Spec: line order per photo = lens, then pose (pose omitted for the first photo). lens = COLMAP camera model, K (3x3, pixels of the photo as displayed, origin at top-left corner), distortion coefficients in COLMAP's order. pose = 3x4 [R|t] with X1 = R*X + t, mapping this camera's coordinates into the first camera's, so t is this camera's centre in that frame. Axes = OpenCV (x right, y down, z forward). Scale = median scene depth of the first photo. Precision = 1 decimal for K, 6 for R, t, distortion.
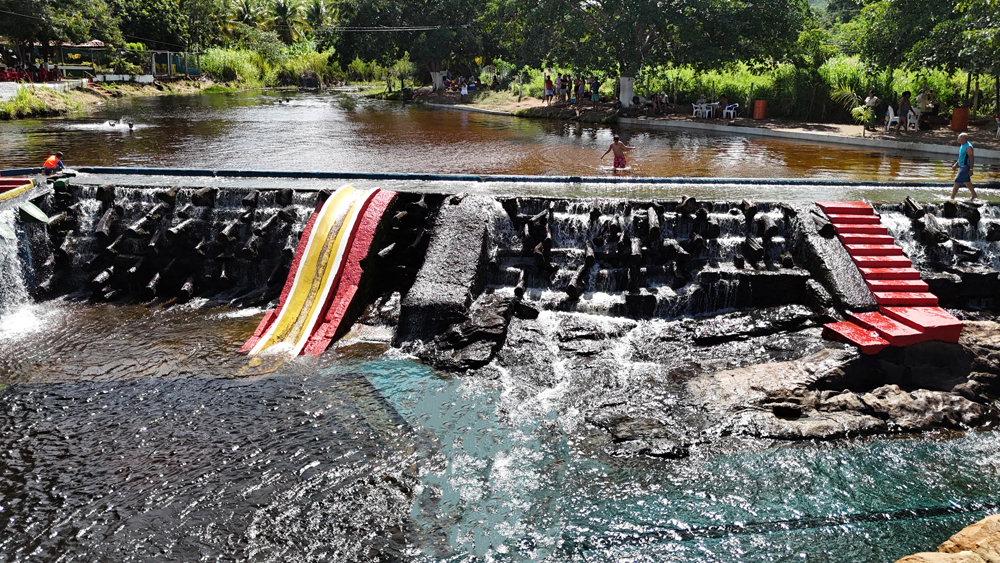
lens RADIAL K [[759.3, 0, 500.0], [0, 759.3, 281.5], [0, 0, 1]] dist [0.041946, -0.003728]
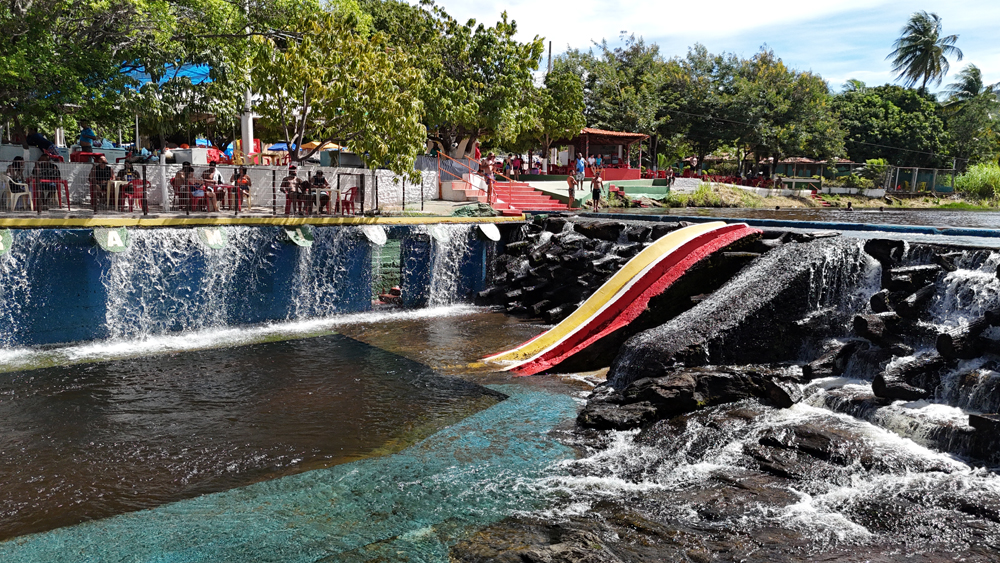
lens RADIAL K [[740.3, 0, 500.0], [0, 740.3, 281.5], [0, 0, 1]] dist [0.076937, -0.090920]
pose [[0.529799, 0.101115, -0.842074, 0.396663], [-0.252677, 0.966599, -0.042906, 0.032351], [0.809609, 0.235504, 0.537653, 0.454564]]
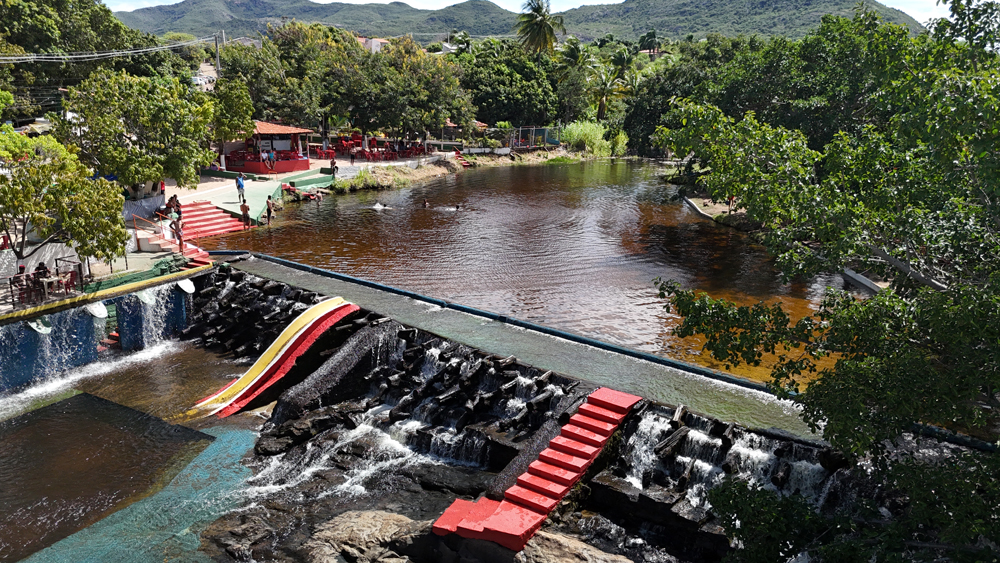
lens RADIAL K [[740.3, 0, 500.0], [0, 740.3, 281.5], [0, 0, 1]] dist [0.076937, -0.090920]
pose [[0.818960, 0.146527, -0.554828, 0.884885], [-0.170272, 0.985357, 0.008895, -0.244459], [0.548007, 0.087186, 0.831917, 0.048002]]
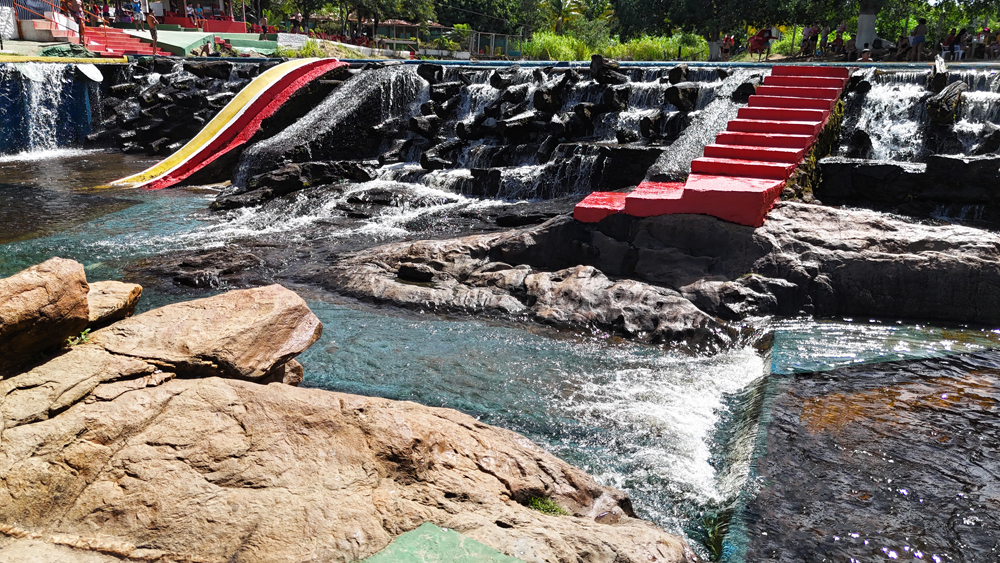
lens RADIAL K [[742.5, 0, 500.0], [0, 742.5, 281.5], [0, 0, 1]] dist [0.041311, -0.006377]
pose [[0.868904, 0.147561, -0.472474, 0.556685], [-0.155847, 0.987540, 0.021814, 0.109801], [0.469806, 0.054679, 0.881075, 0.332126]]
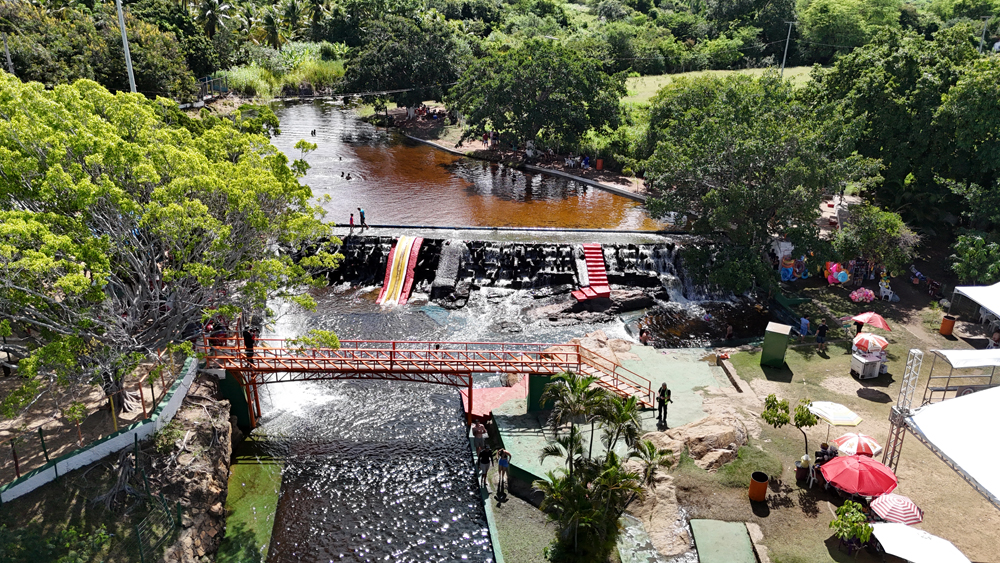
lens RADIAL K [[759.3, 0, 500.0], [0, 759.3, 281.5], [0, 0, 1]] dist [0.041946, -0.003728]
pose [[0.997355, -0.017578, 0.070526, -0.071198], [0.011409, 0.996149, 0.086935, -0.216153], [-0.071782, -0.085900, 0.993714, -1.712842]]
